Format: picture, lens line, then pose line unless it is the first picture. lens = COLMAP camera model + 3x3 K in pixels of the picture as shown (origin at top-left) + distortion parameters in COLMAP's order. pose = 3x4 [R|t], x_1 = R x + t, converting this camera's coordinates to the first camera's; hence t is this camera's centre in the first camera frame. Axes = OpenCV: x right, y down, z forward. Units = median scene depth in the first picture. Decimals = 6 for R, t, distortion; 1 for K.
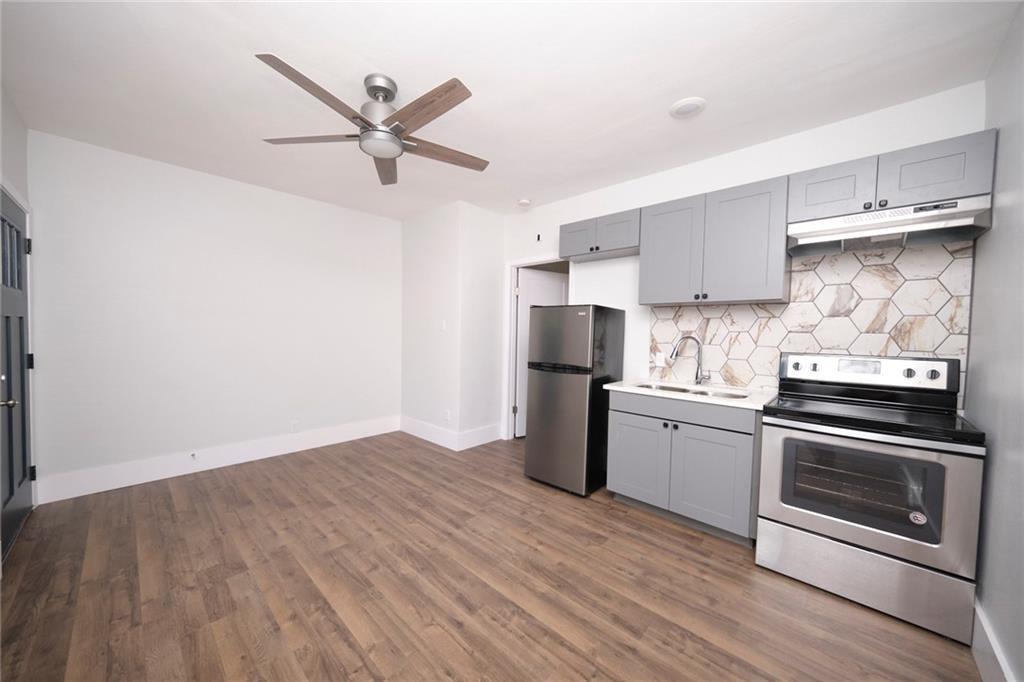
lens RADIAL K [[367.8, 0, 508.4], [0, 367.8, 344.8], [0, 0, 1]] dist [-0.000661, -0.000305]
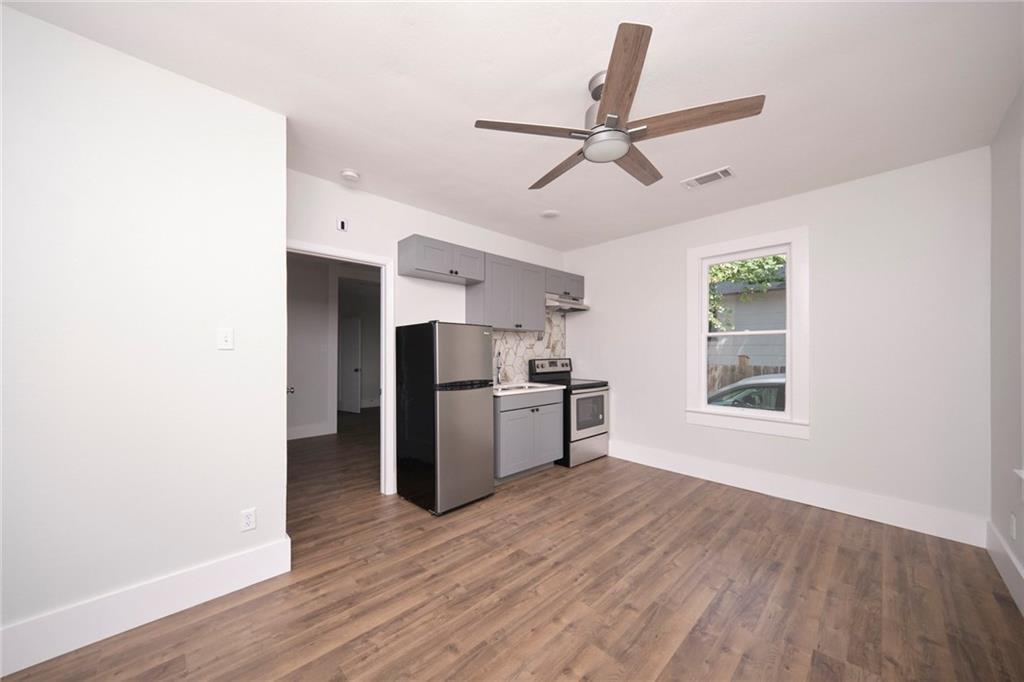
lens RADIAL K [[367.8, 0, 508.4], [0, 367.8, 344.8], [0, 0, 1]] dist [-0.000661, -0.000305]
pose [[0.039797, 0.001893, 0.999206, -1.105353], [0.036379, 0.999332, -0.003342, -0.050395], [-0.998545, 0.036484, 0.039702, 1.056405]]
